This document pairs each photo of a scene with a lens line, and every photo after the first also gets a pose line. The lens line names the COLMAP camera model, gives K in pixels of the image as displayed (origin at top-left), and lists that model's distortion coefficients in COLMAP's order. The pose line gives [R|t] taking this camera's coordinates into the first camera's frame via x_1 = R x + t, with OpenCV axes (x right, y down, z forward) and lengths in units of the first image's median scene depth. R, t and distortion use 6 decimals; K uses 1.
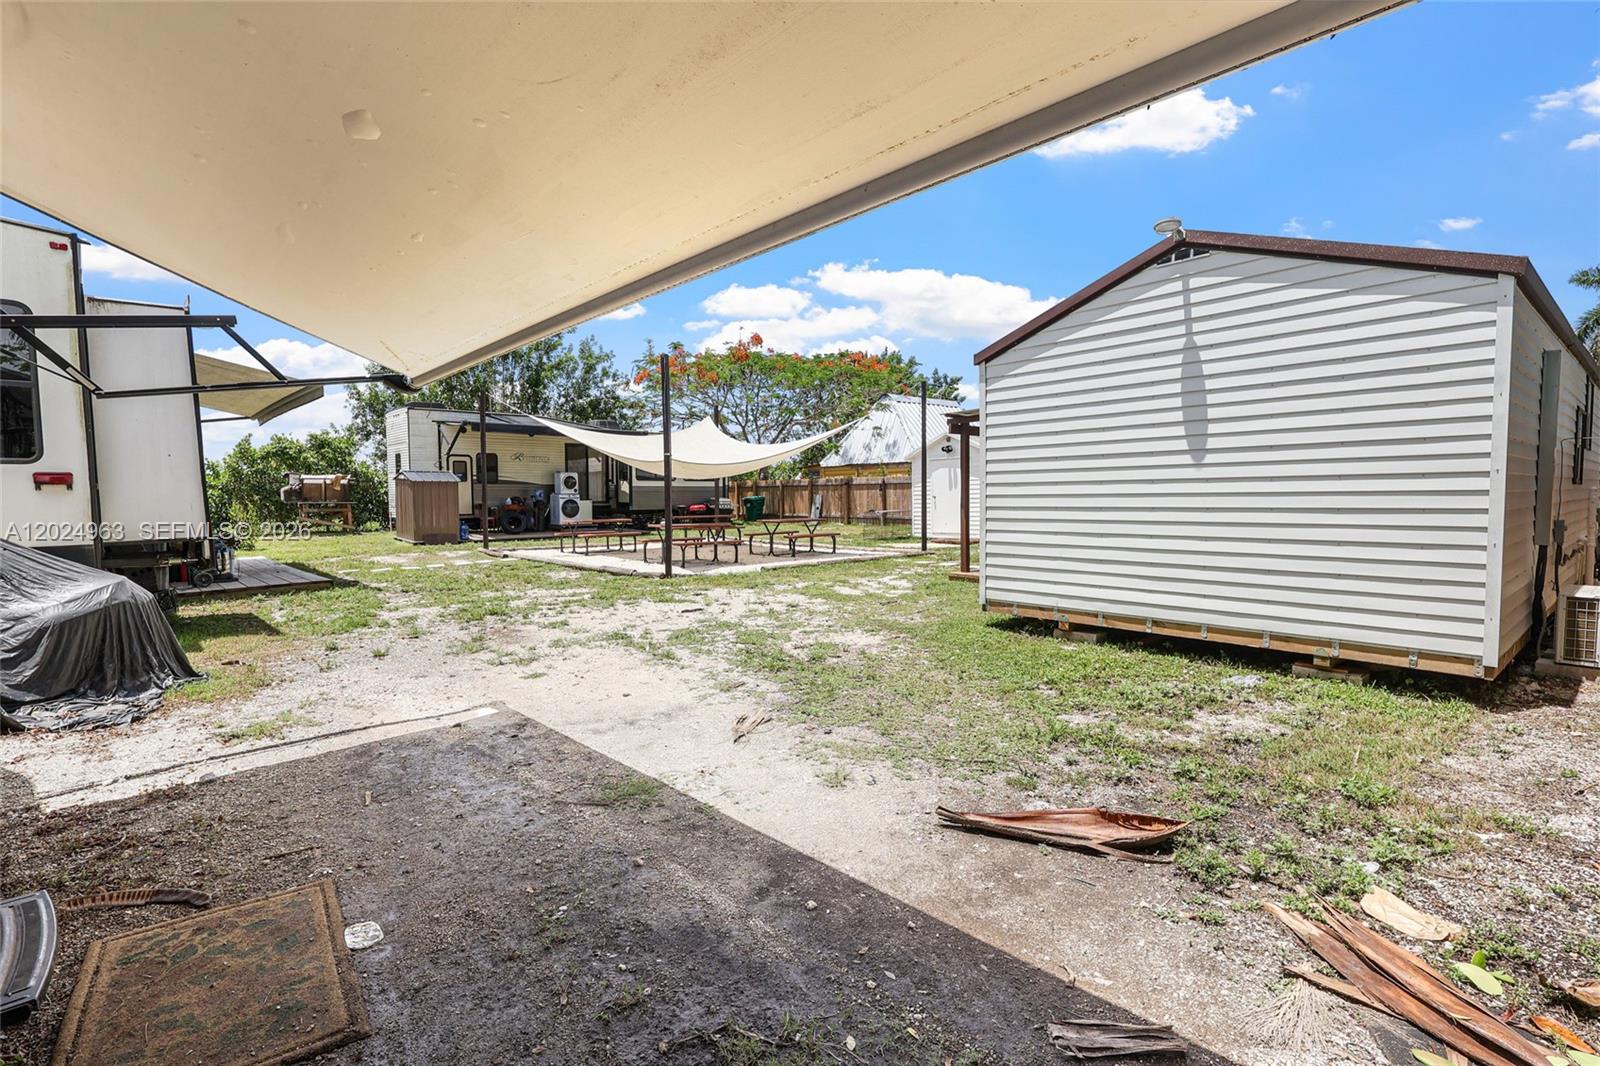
lens RADIAL K [[745.4, 0, 792.9], [0, 745.4, 536.3], [0, 0, 1]] dist [0.000224, 0.000053]
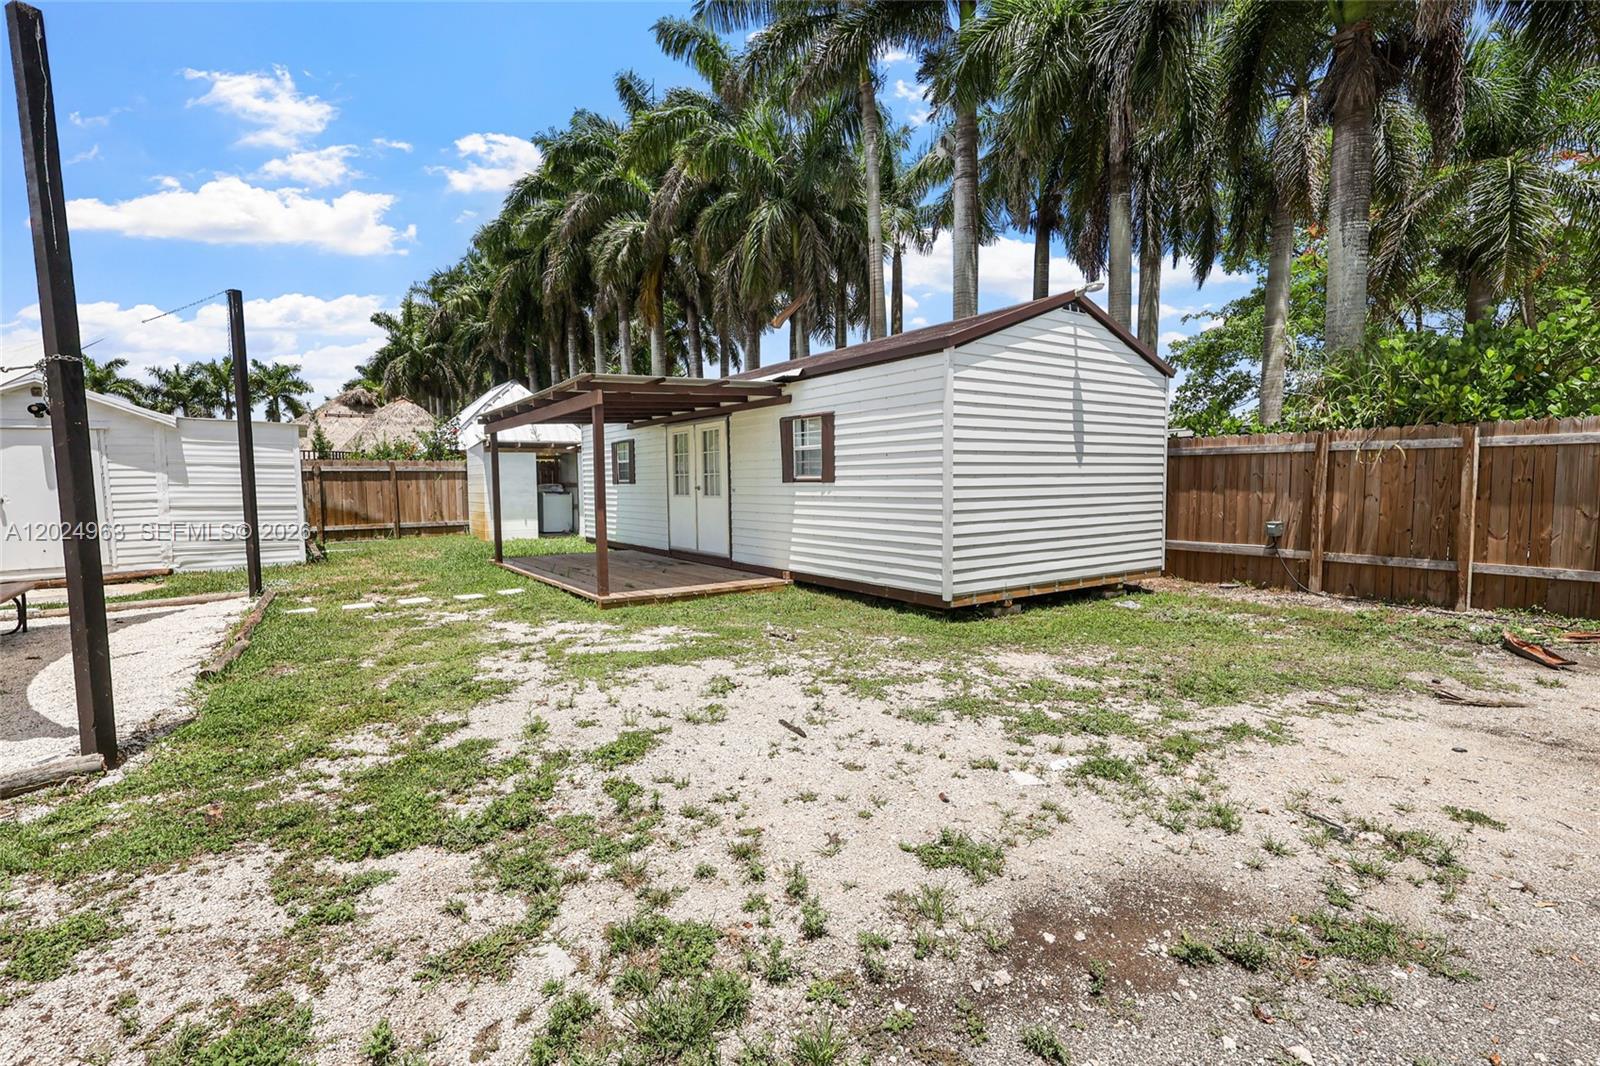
lens RADIAL K [[745.4, 0, 792.9], [0, 745.4, 536.3], [0, 0, 1]] dist [0.000224, 0.000053]
pose [[0.106191, -0.063989, 0.992285, -0.915057], [0.064921, 0.996244, 0.057297, -0.076606], [-0.992224, 0.058336, 0.109946, 1.406956]]
